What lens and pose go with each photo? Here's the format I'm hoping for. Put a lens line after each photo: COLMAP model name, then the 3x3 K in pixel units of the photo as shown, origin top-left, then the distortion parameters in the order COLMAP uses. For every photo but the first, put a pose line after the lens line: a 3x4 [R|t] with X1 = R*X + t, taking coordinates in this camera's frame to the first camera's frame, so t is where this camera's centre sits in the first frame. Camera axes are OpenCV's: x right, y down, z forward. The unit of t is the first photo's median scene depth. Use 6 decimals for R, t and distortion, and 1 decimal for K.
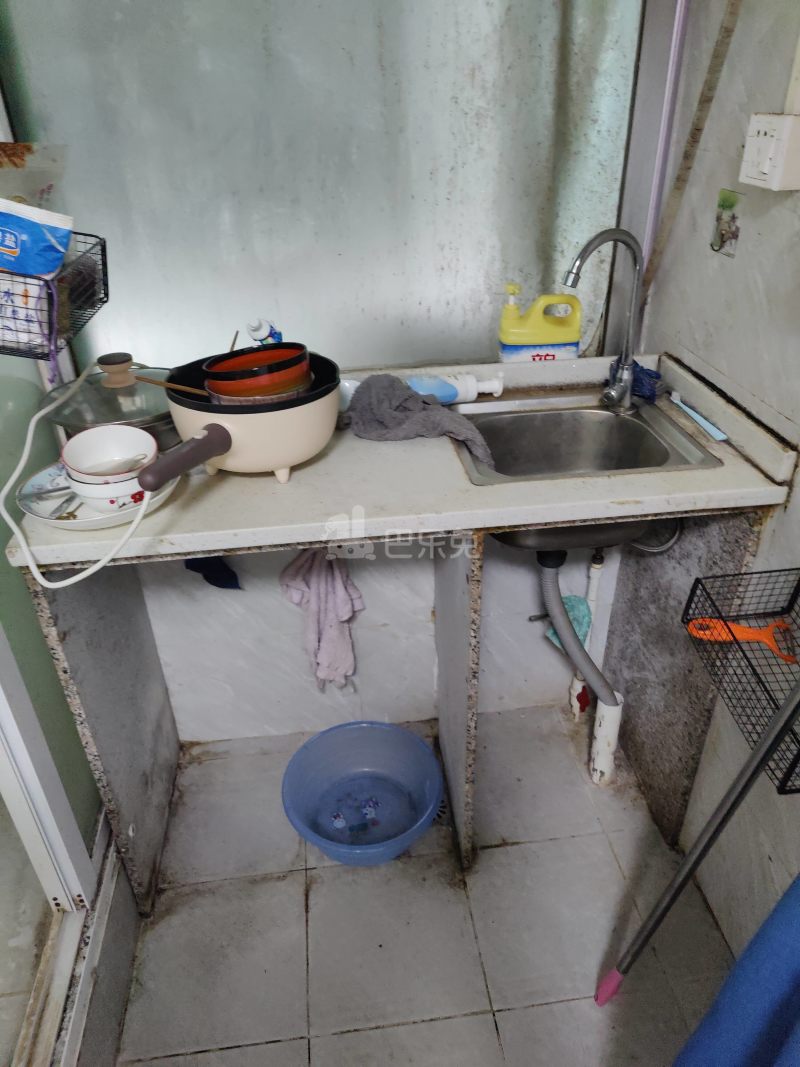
lens RADIAL K [[752.5, 0, 396.9], [0, 752.5, 534.2], [0, 0, 1]] dist [0.046242, -0.030488]
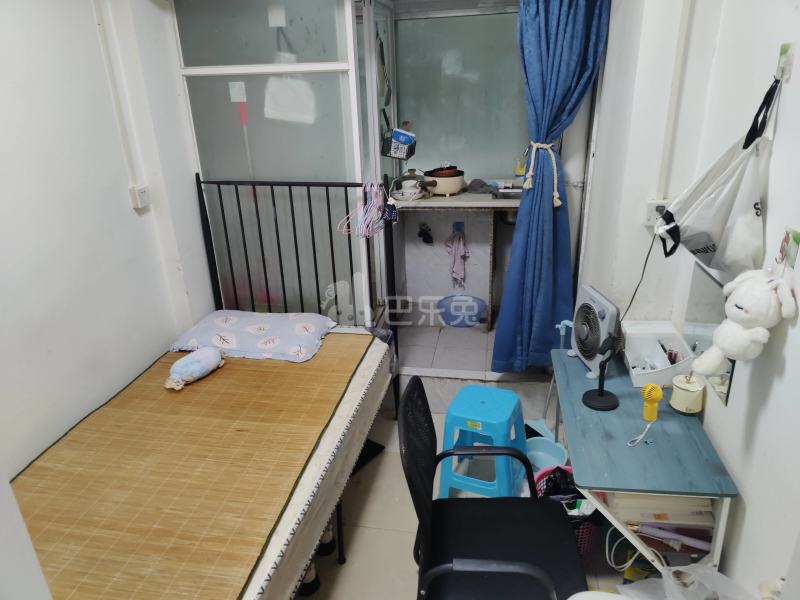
lens RADIAL K [[564.2, 0, 401.6], [0, 564.2, 299.1], [0, 0, 1]] dist [0.046242, -0.030488]
pose [[0.961156, 0.098935, -0.257666, 0.403690], [-0.139347, 0.979777, -0.143597, 0.839003], [0.238248, 0.173924, 0.955504, -1.693143]]
